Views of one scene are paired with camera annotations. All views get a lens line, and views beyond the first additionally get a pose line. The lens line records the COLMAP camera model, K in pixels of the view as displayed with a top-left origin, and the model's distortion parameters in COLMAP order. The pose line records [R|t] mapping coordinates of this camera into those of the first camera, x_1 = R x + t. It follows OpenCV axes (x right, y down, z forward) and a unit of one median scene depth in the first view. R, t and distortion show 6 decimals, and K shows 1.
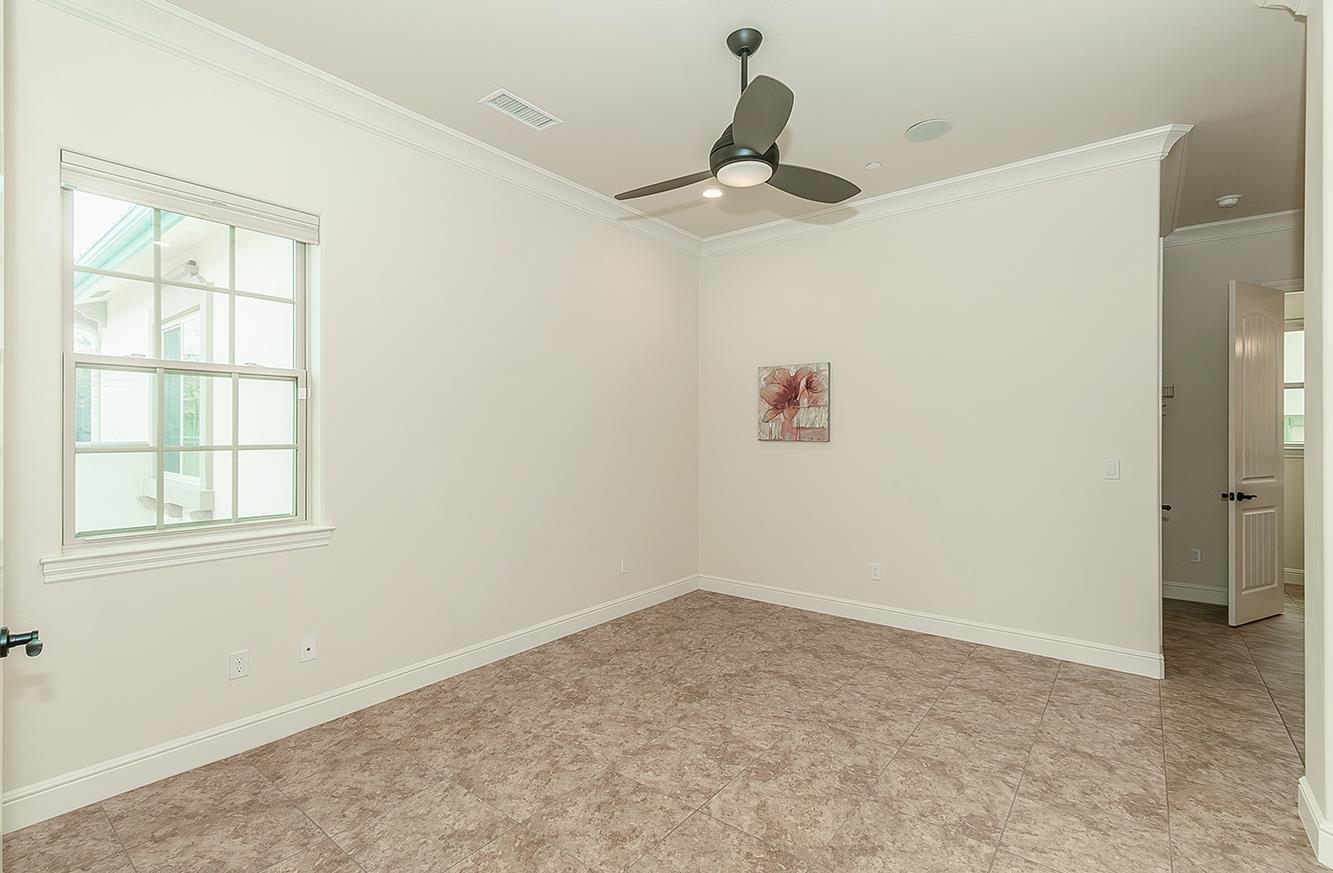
lens RADIAL K [[603.1, 0, 661.7], [0, 603.1, 427.2], [0, 0, 1]] dist [0.003380, 0.000267]
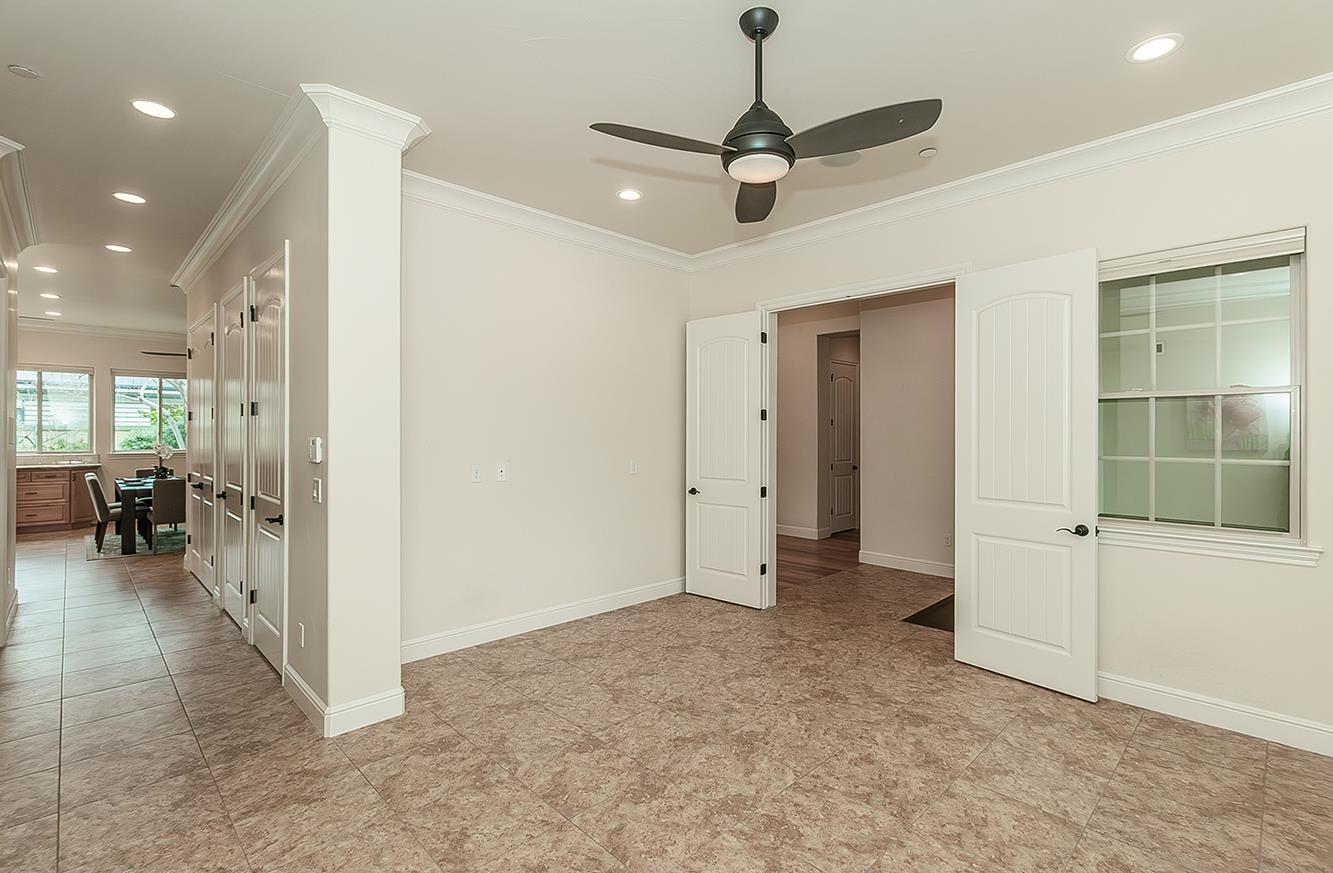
lens RADIAL K [[603.1, 0, 661.7], [0, 603.1, 427.2], [0, 0, 1]] dist [0.003380, 0.000267]
pose [[-0.991237, -0.003904, 0.132041, 0.118356], [-0.006397, 0.999809, -0.018457, -0.005834], [-0.131944, -0.019140, -0.991072, 1.426097]]
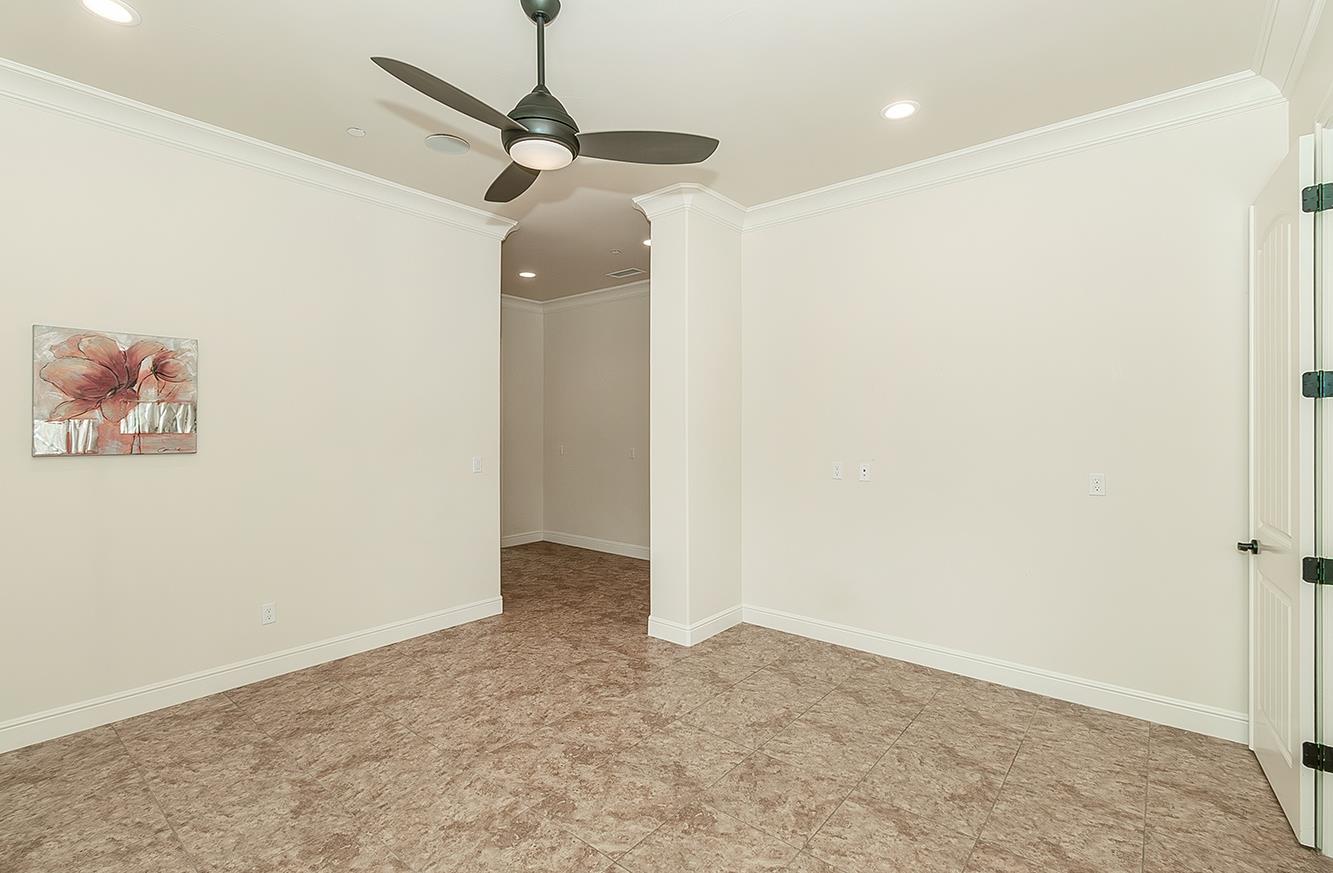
lens RADIAL K [[603.1, 0, 661.7], [0, 603.1, 427.2], [0, 0, 1]] dist [0.003380, 0.000267]
pose [[0.027588, 0.000855, 0.999619, -0.552589], [-0.009227, 0.999957, -0.000601, -0.014440], [-0.999577, -0.009207, 0.027594, 0.591227]]
